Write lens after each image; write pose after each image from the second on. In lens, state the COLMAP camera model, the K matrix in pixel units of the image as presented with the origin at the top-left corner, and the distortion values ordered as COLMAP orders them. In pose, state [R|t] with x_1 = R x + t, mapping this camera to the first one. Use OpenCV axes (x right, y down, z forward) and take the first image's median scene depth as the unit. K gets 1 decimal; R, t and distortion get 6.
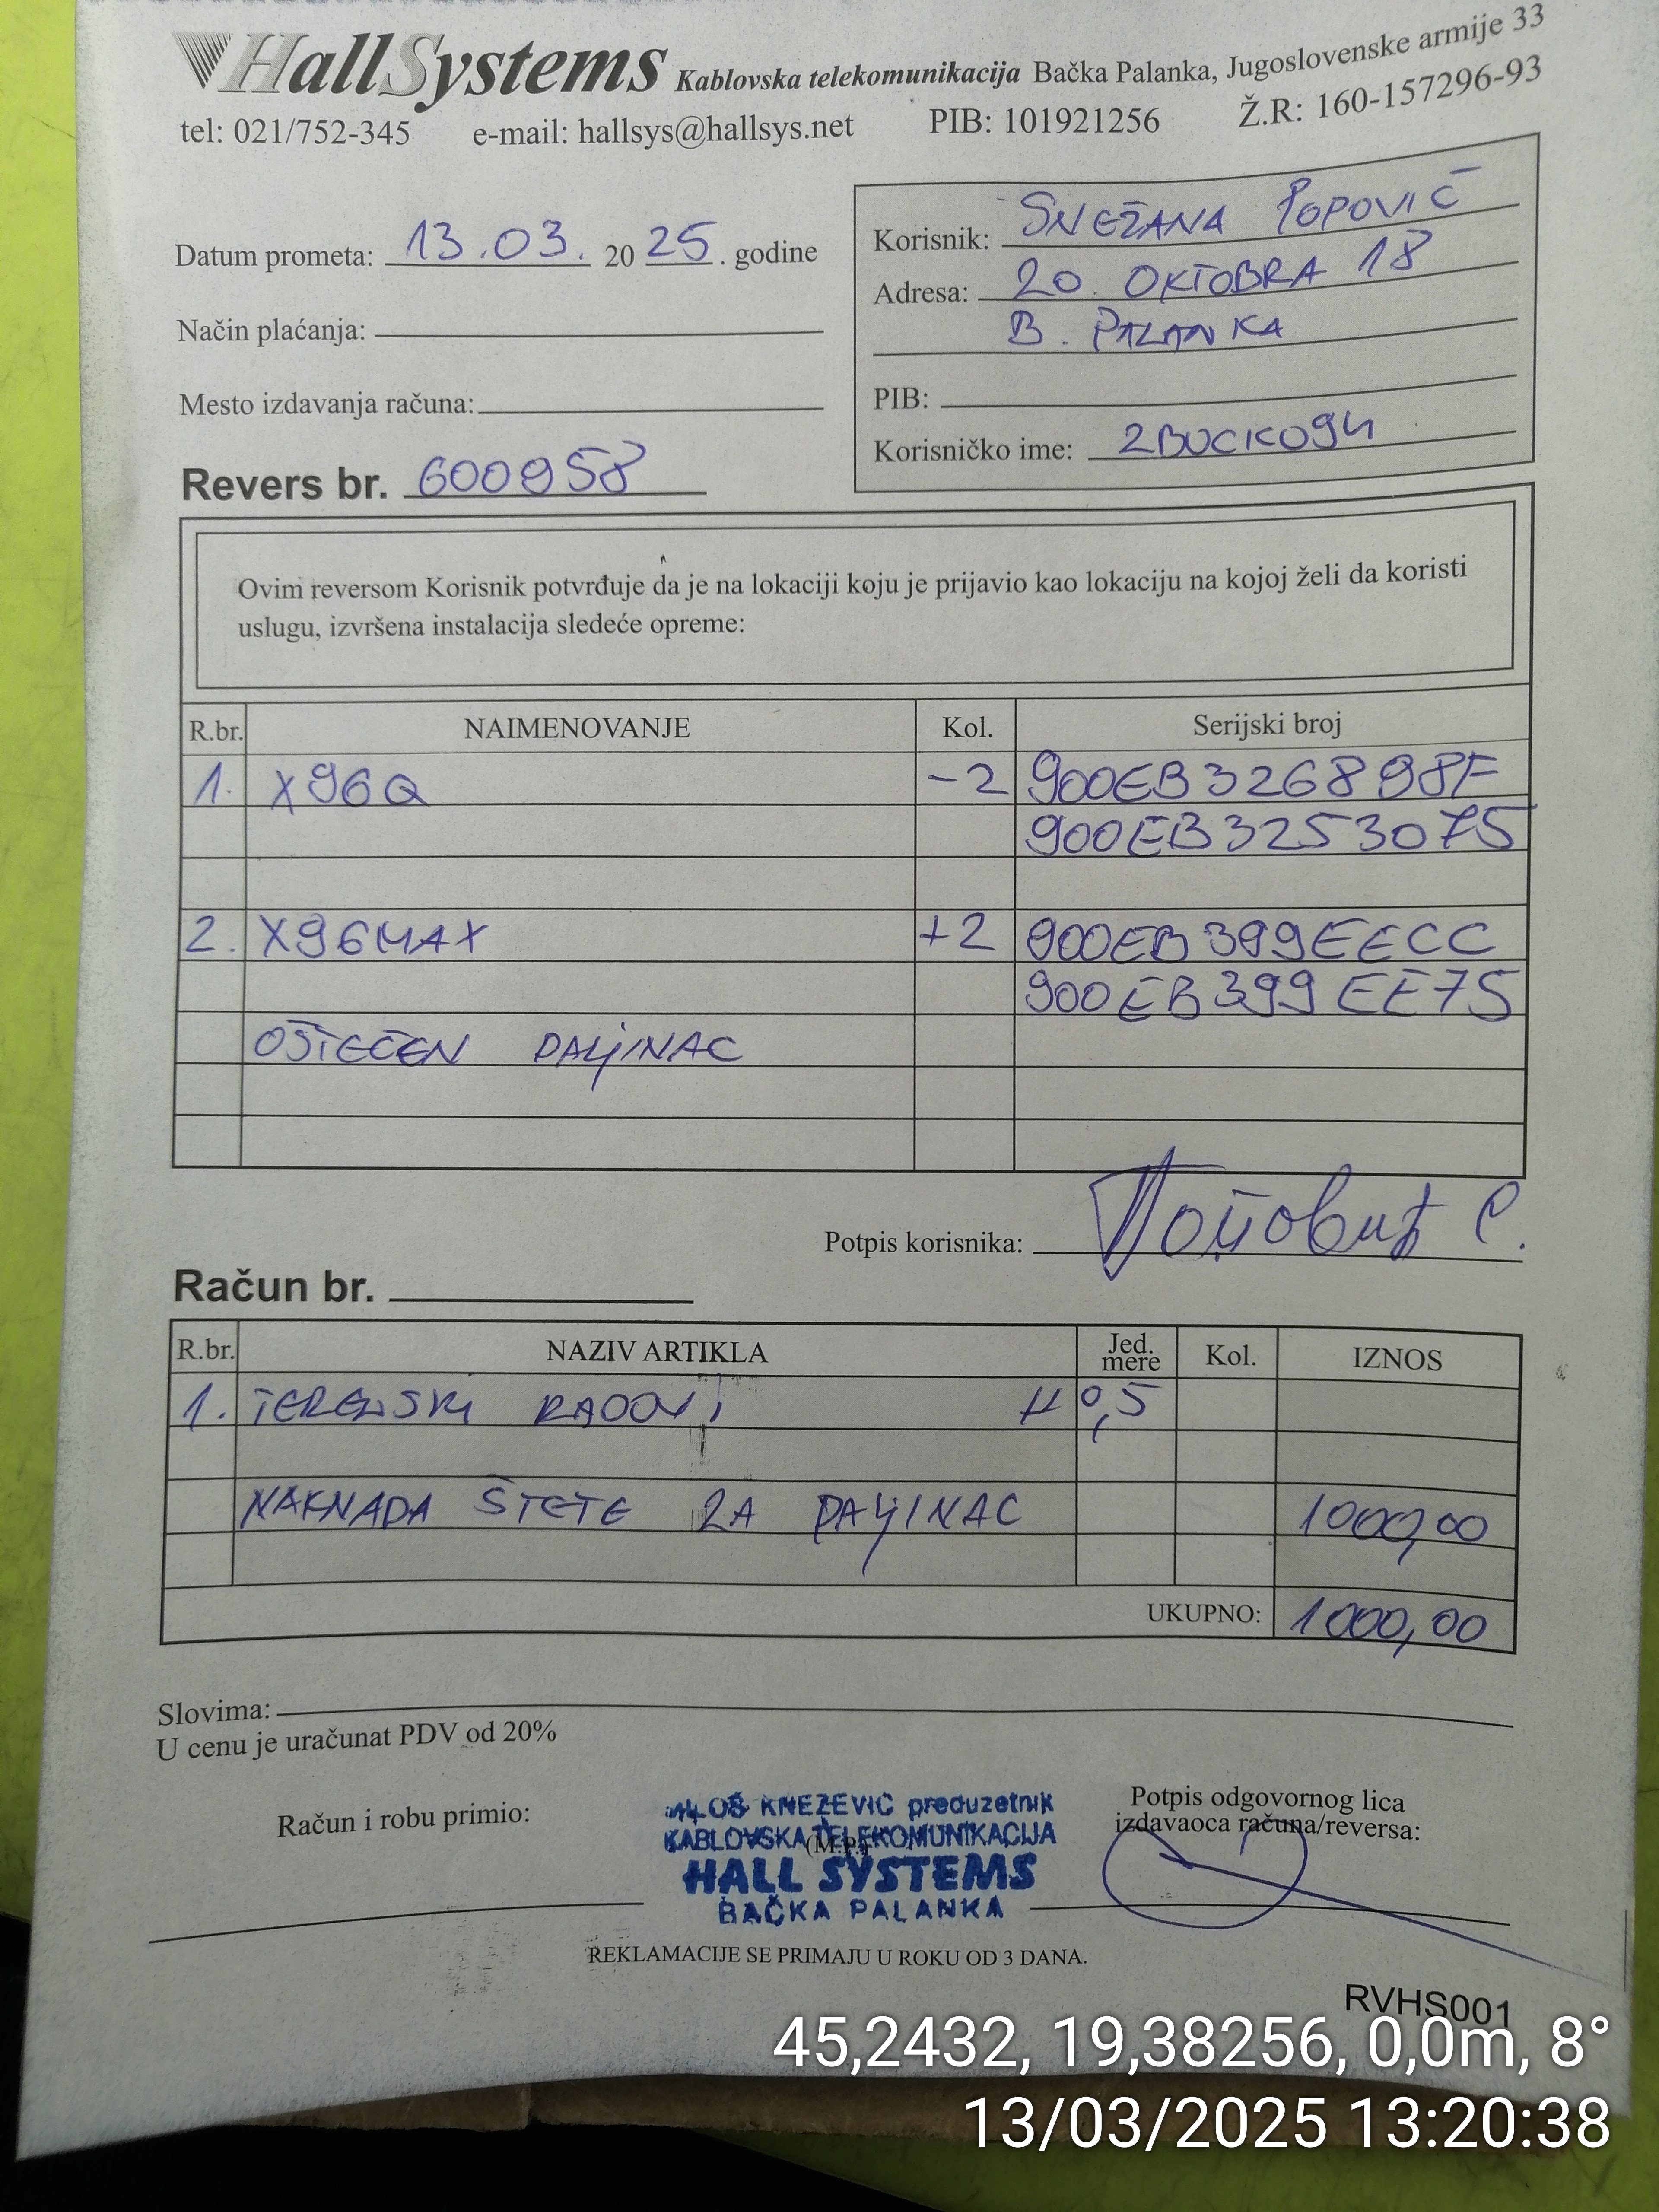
lens RADIAL K [[1725.6, 0, 859.0], [0, 1725.6, 1113.3], [0, 0, 1]] dist [0.000205, -0.003695]
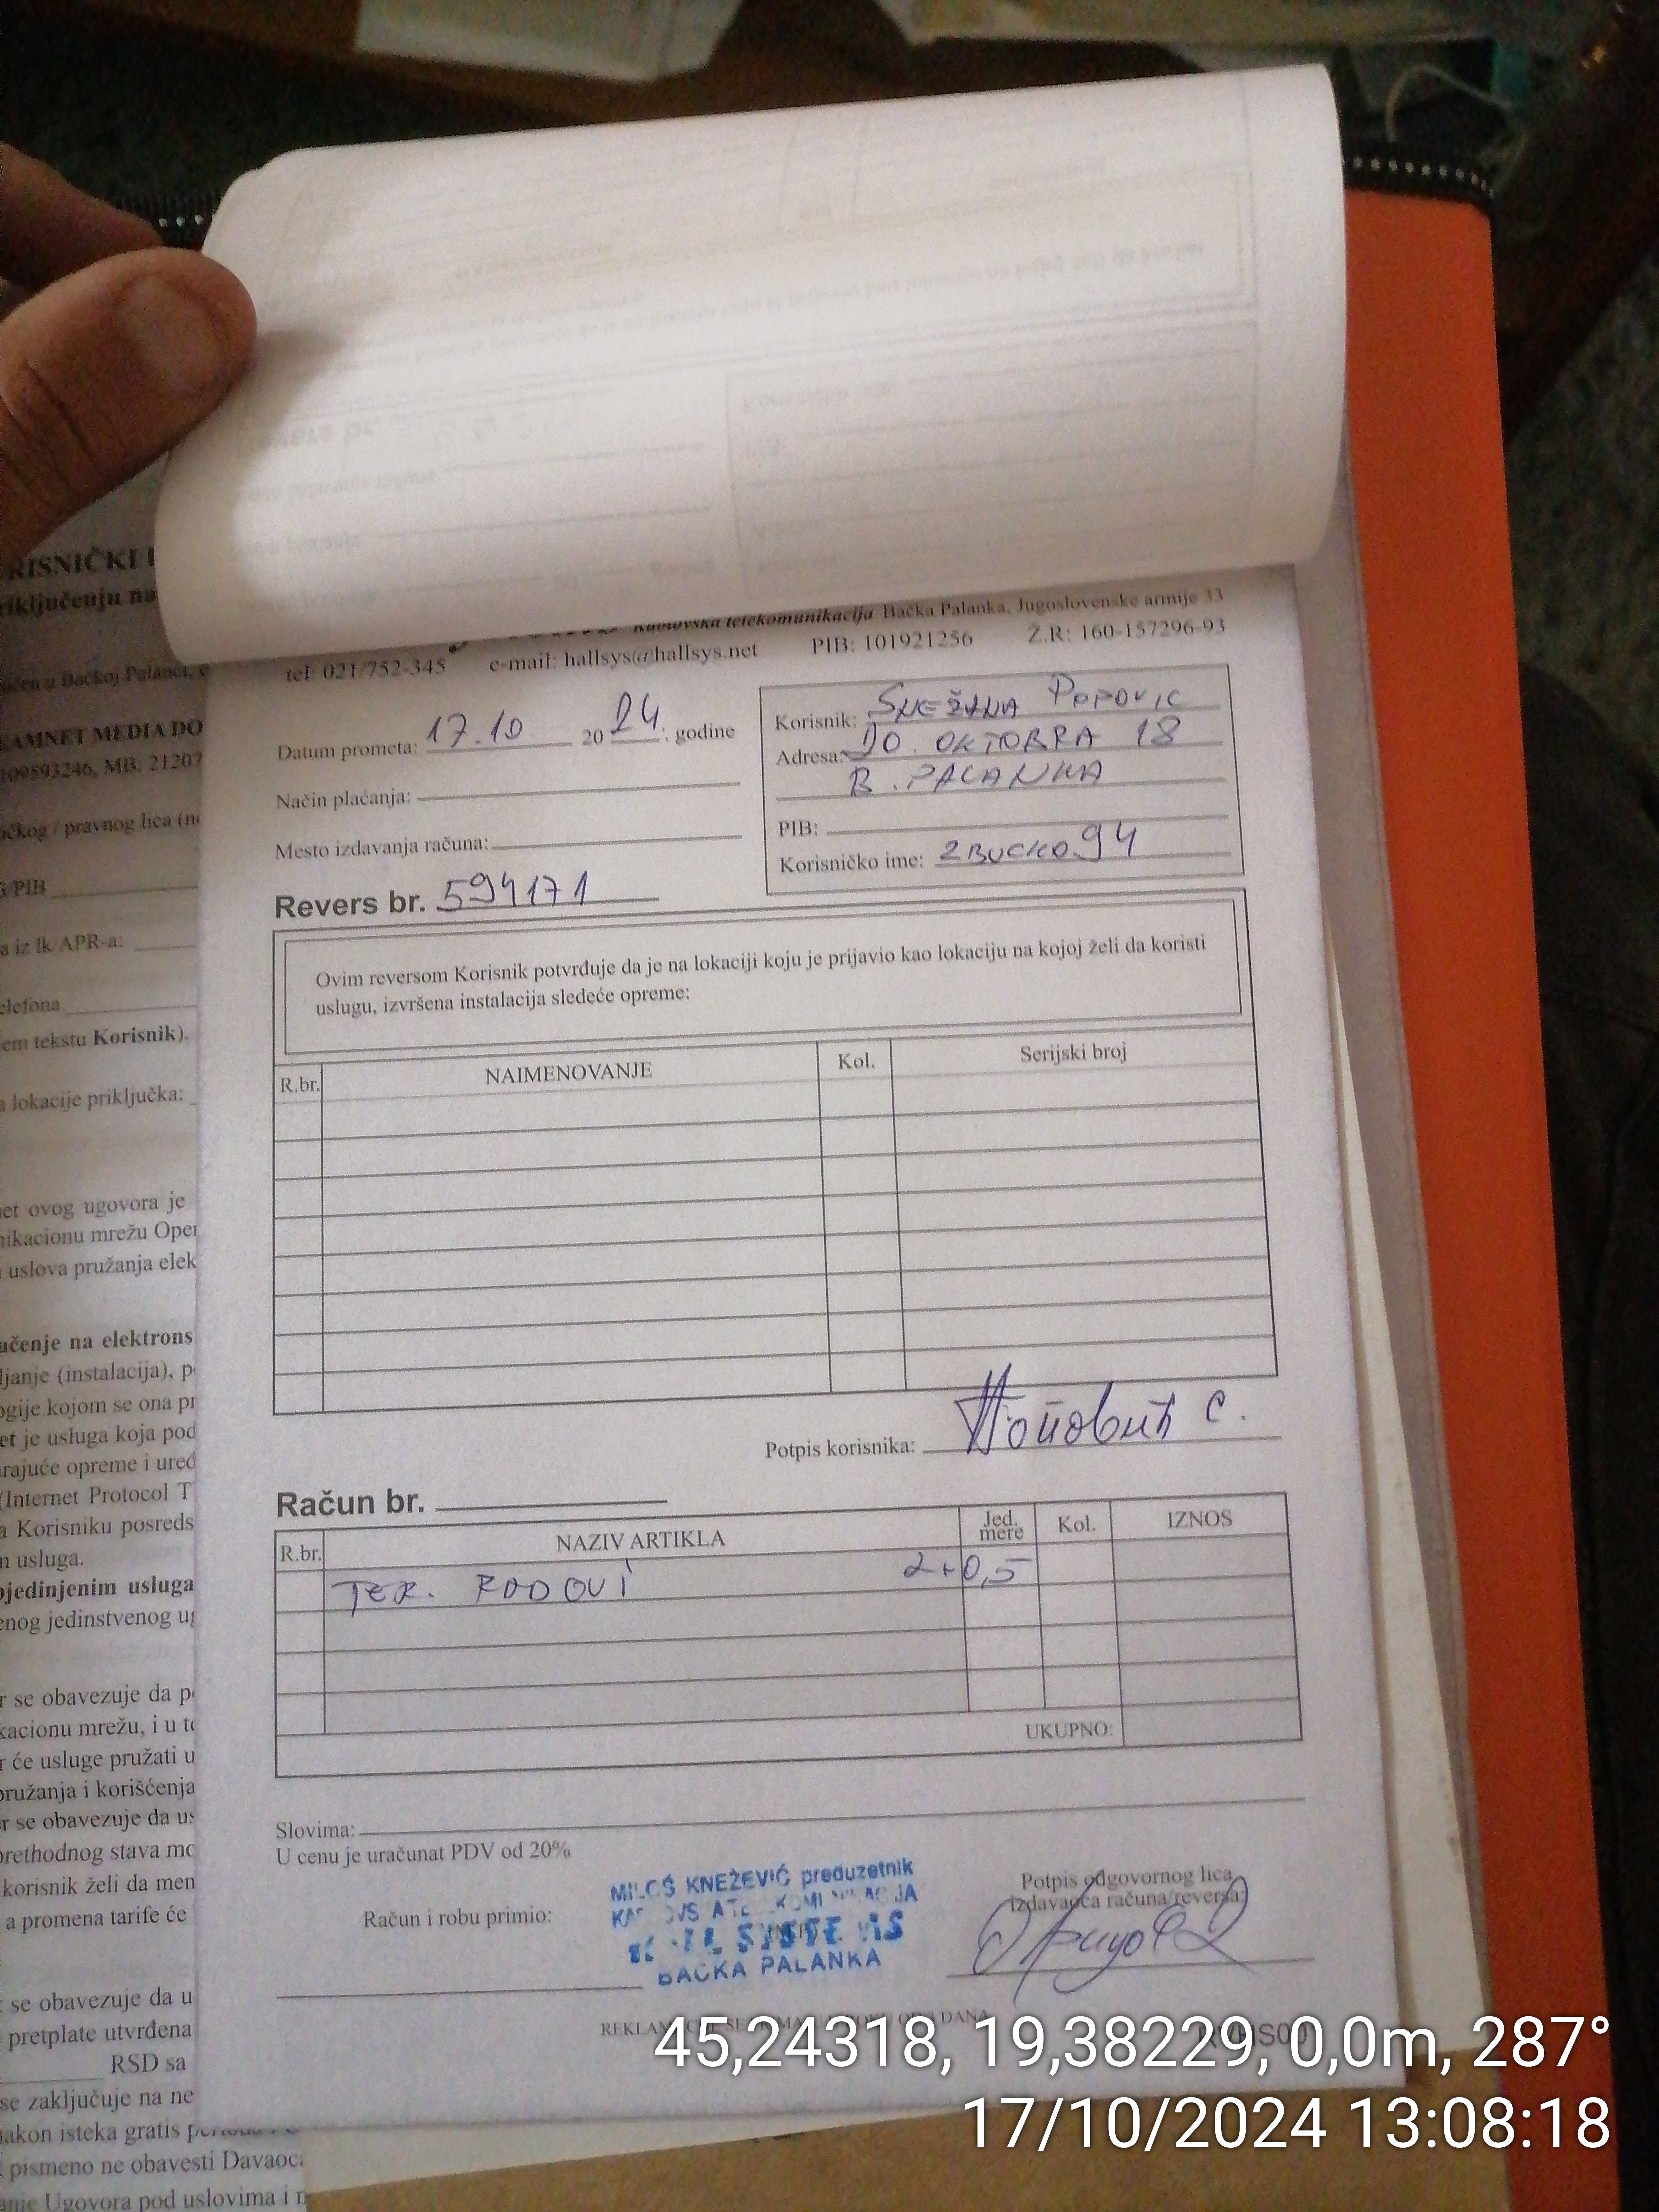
lens RADIAL K [[1716.9, 0, 829.5], [0, 1716.9, 1106.0], [0, 0, 1]] dist [-0.010150, 0.001952]
pose [[0.998190, -0.035526, 0.048524, -0.025618], [0.040819, 0.992773, -0.112849, -0.037671], [-0.044164, 0.114625, 0.992427, -0.347350]]
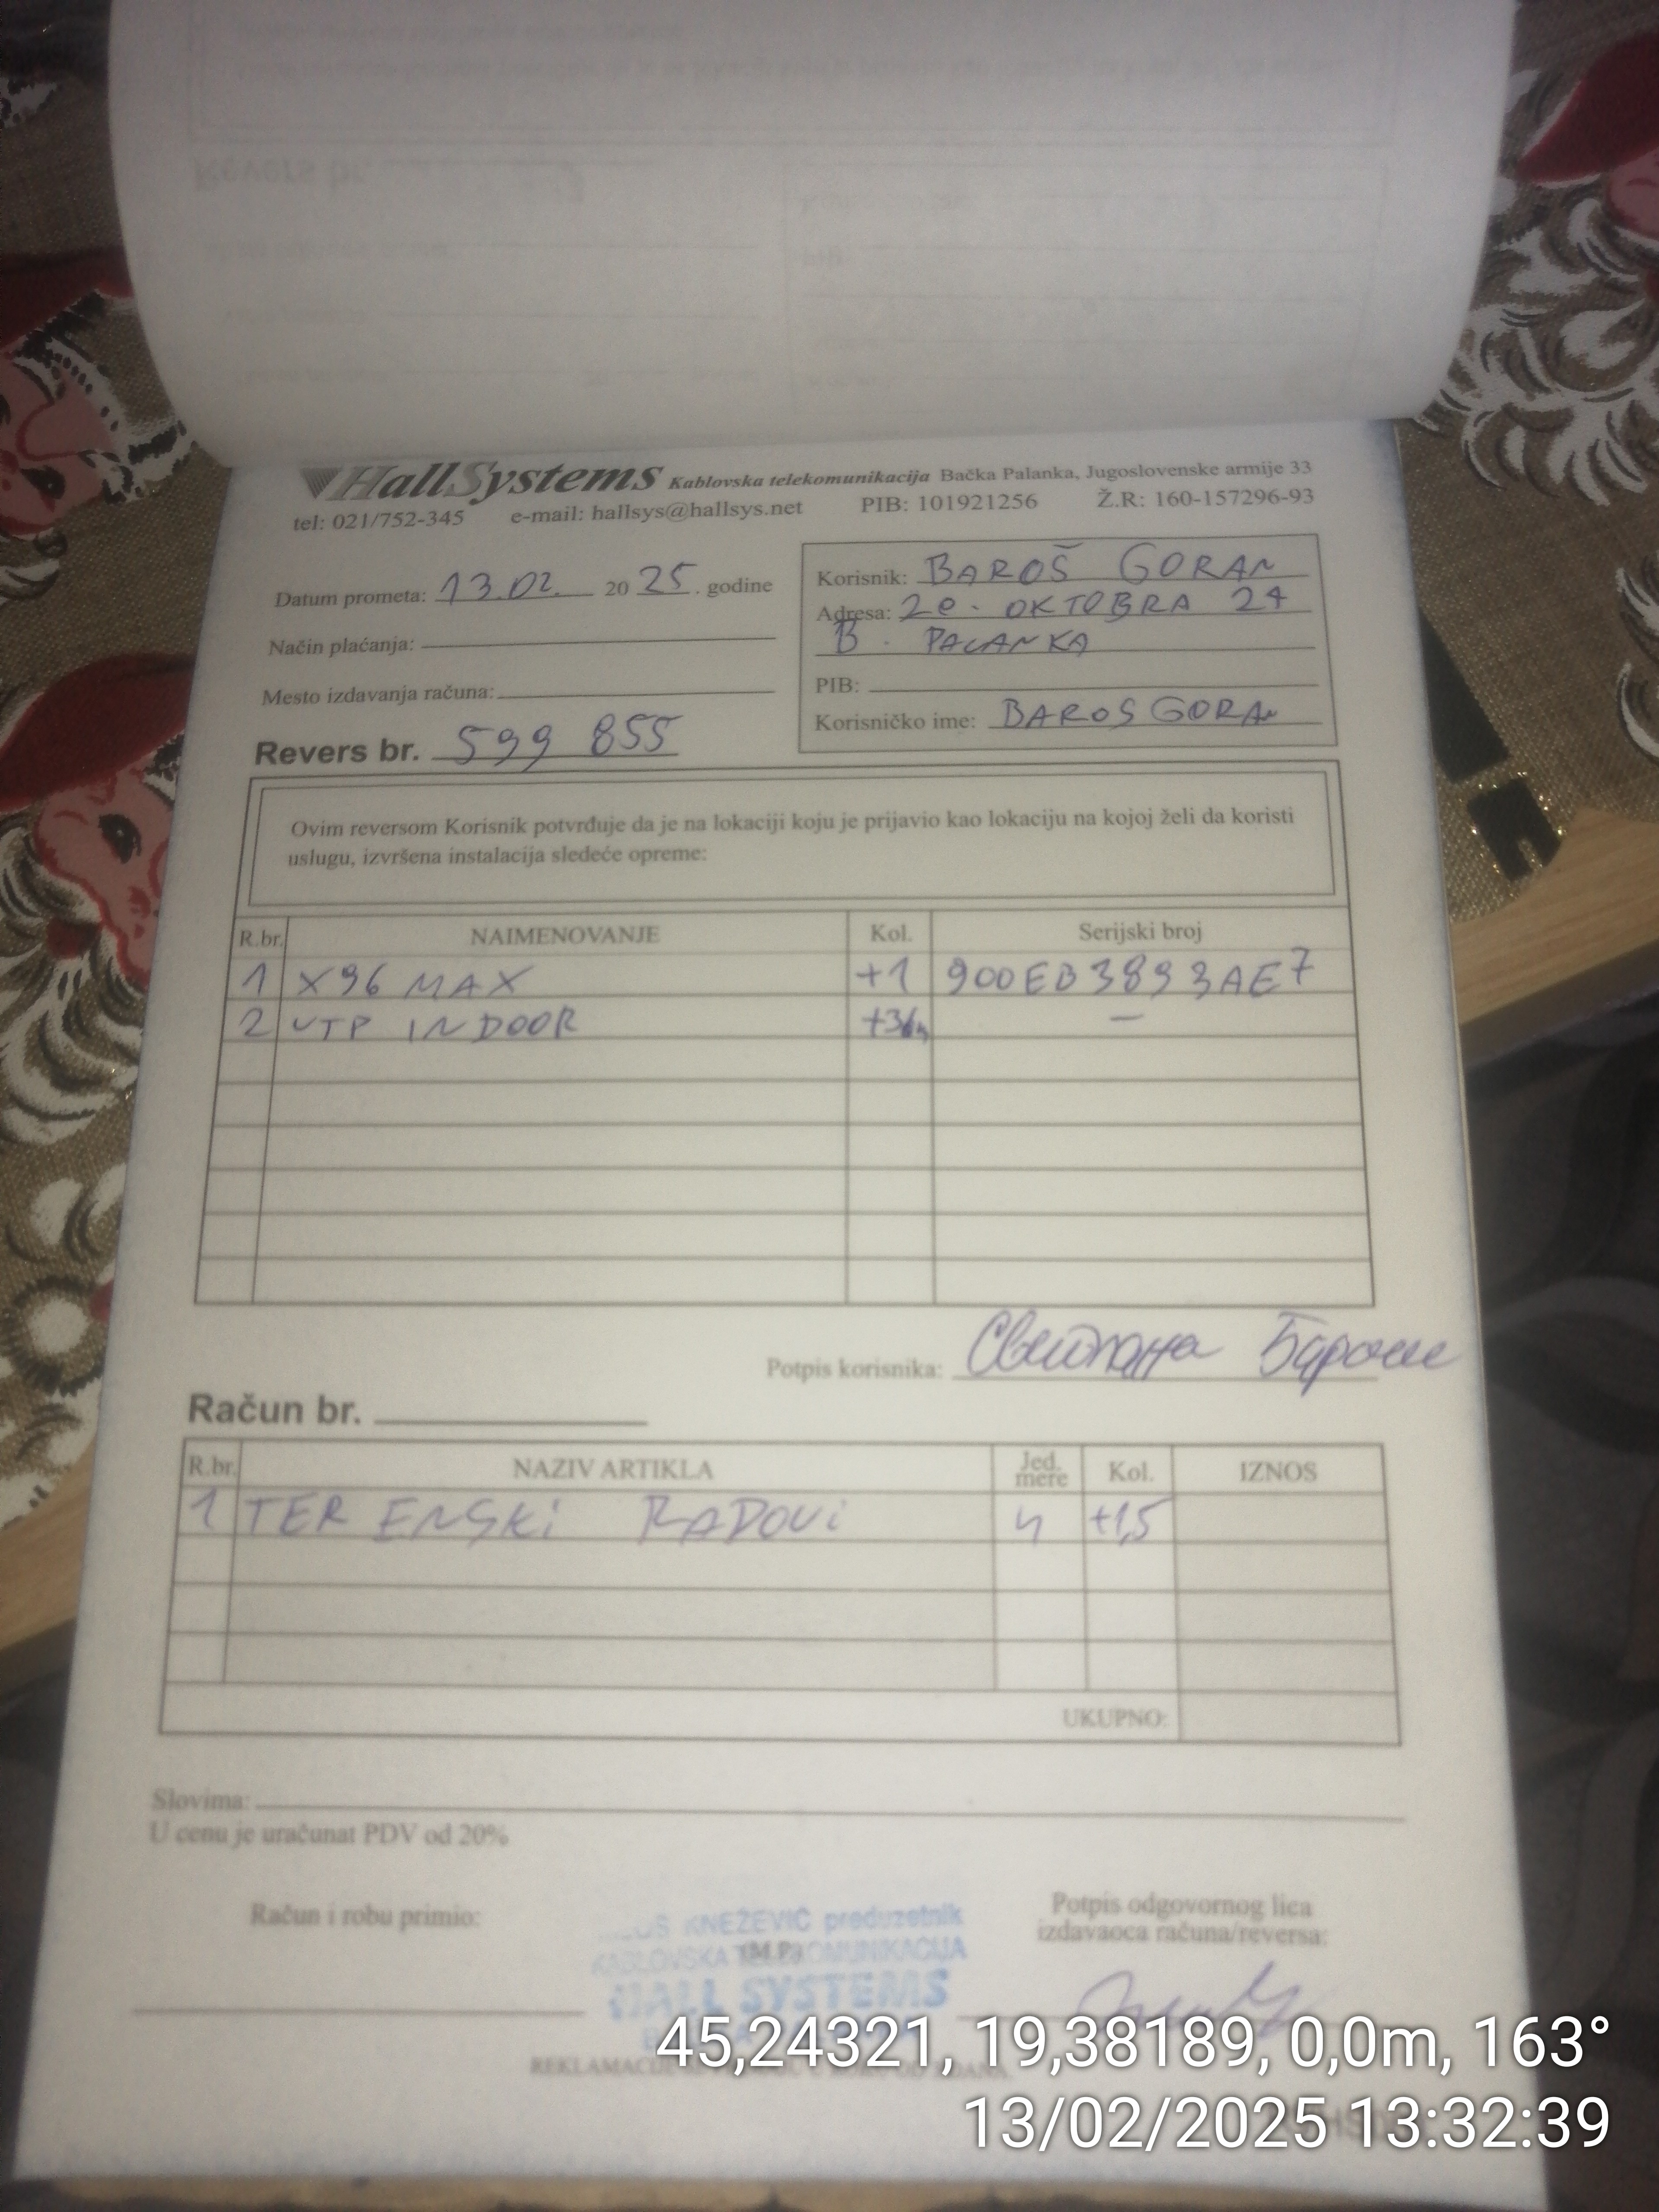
lens RADIAL K [[1741.9, 0, 829.5], [0, 1741.9, 1106.0], [0, 0, 1]] dist [-0.044751, -0.003095]
pose [[0.999605, 0.000115, 0.028093, -0.015107], [0.001778, 0.997727, -0.067356, -0.025894], [-0.028037, 0.067379, 0.997333, -0.212537]]
